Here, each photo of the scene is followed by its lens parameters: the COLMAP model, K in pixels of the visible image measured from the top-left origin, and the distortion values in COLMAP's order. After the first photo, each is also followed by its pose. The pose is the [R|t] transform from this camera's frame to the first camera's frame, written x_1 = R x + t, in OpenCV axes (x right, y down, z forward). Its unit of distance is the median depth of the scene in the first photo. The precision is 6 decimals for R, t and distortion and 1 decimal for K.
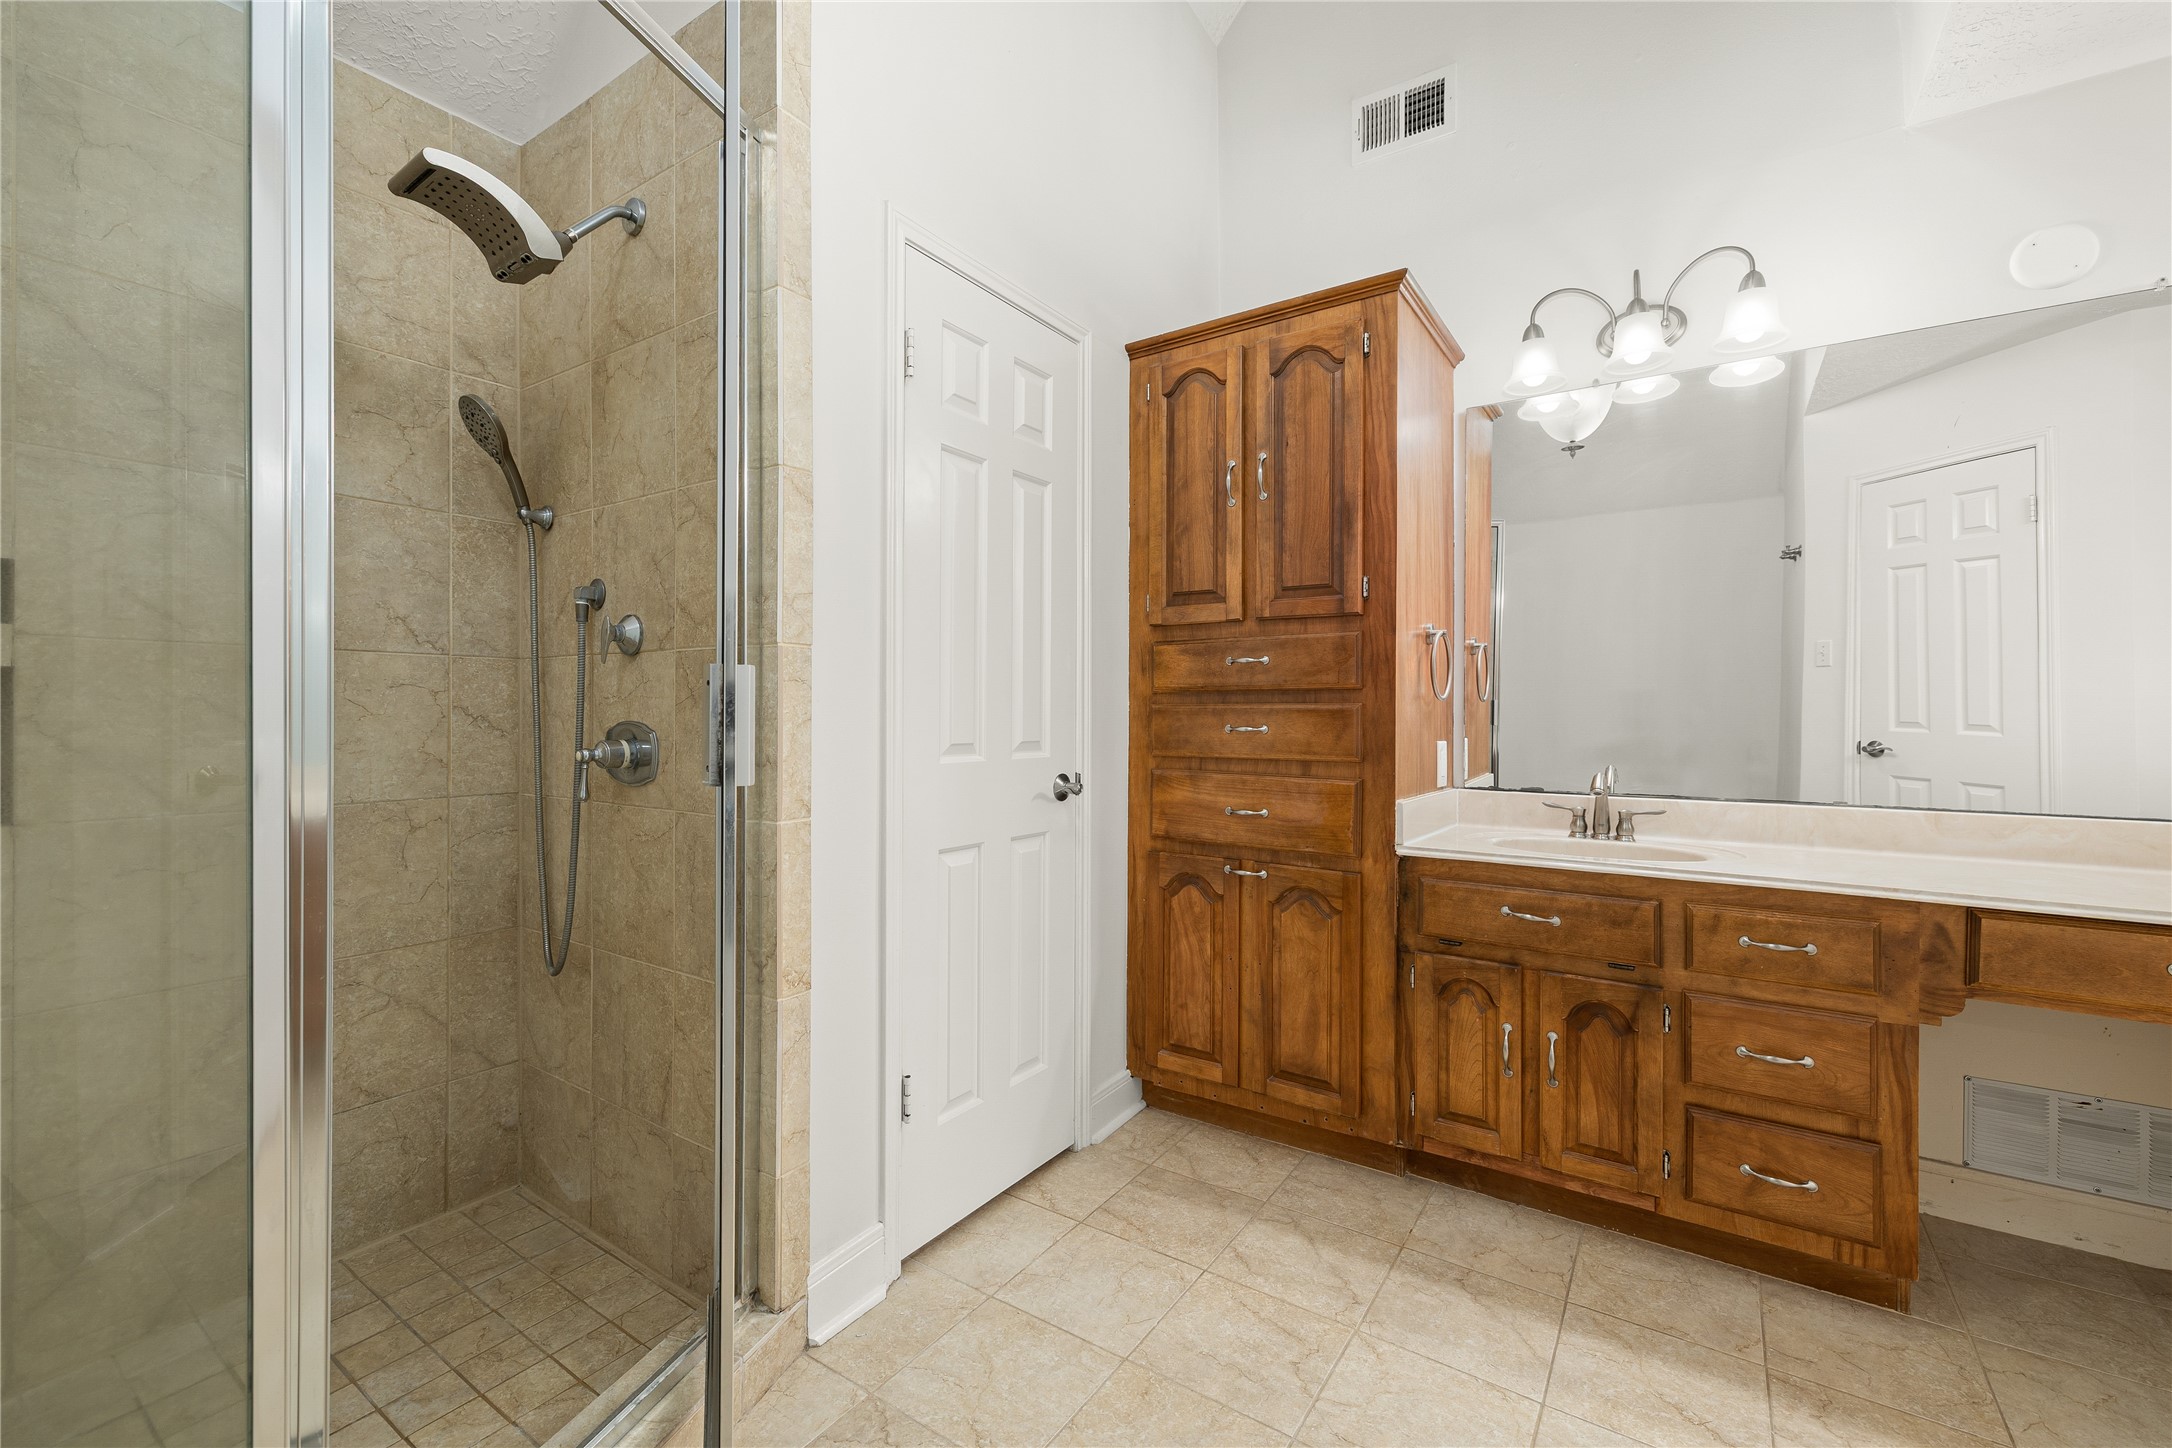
lens RADIAL K [[924.8, 0, 1085.7], [0, 924.8, 713.1], [0, 0, 1]] dist [0.001751, -0.000048]
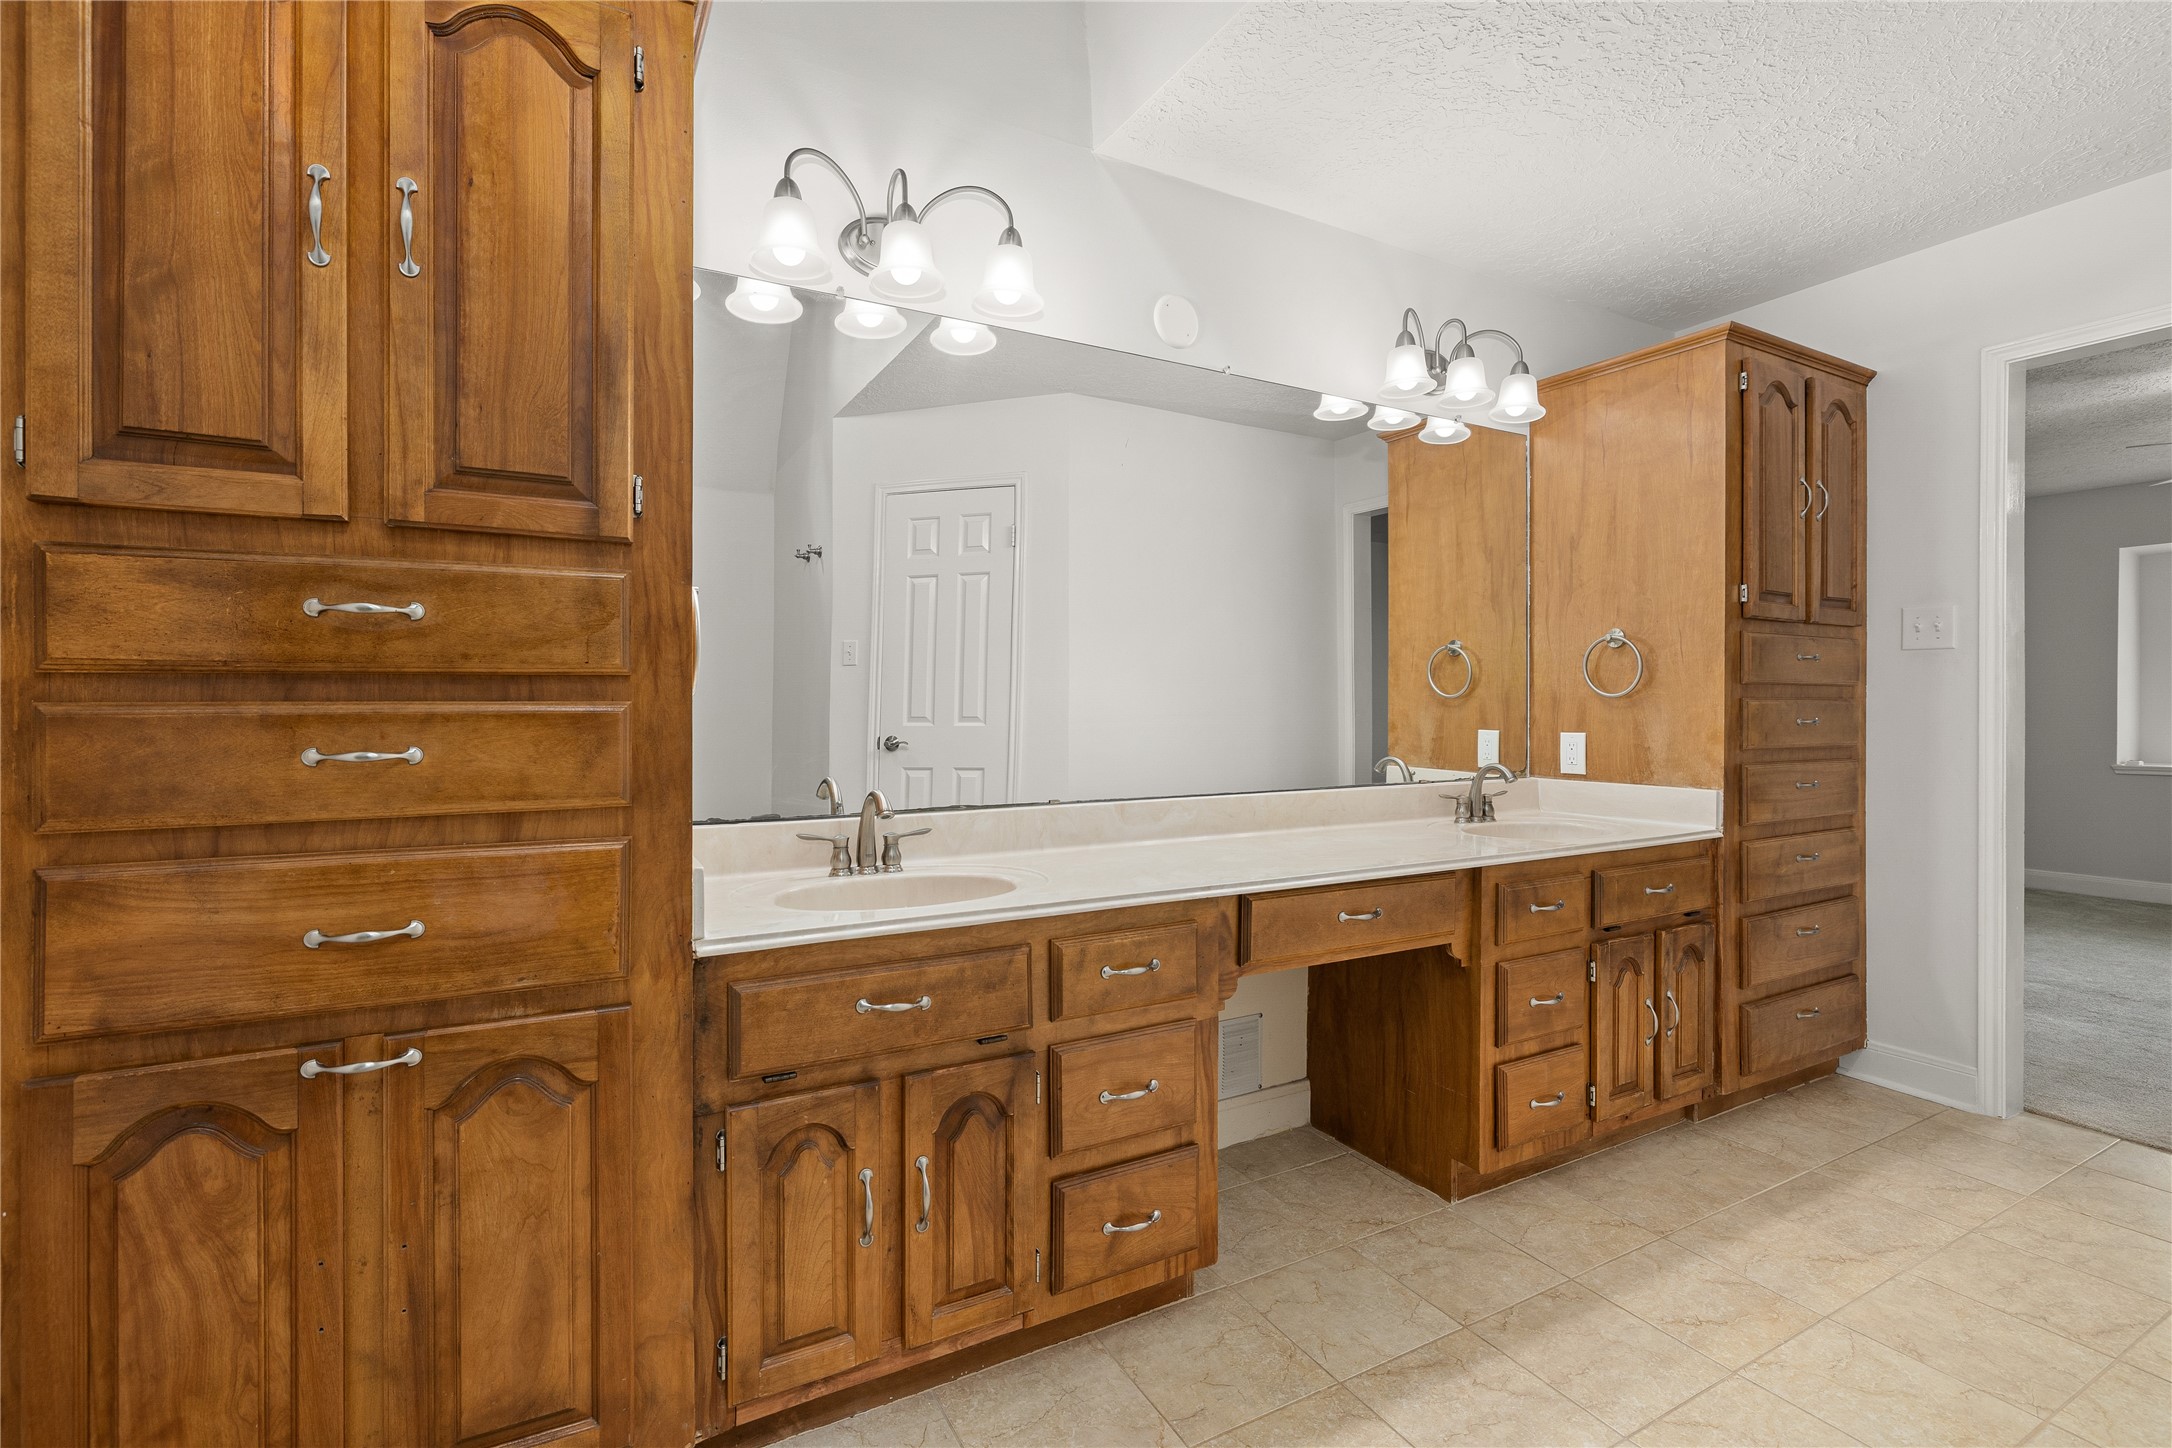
lens RADIAL K [[990.3, 0, 1089.2], [0, 990.3, 708.3], [0, 0, 1]] dist [-0.005306, 0.000446]
pose [[0.448237, -0.005511, 0.893898, -0.111652], [0.005083, 0.999981, 0.003616, -0.007063], [-0.893900, 0.002923, 0.448256, 0.472513]]
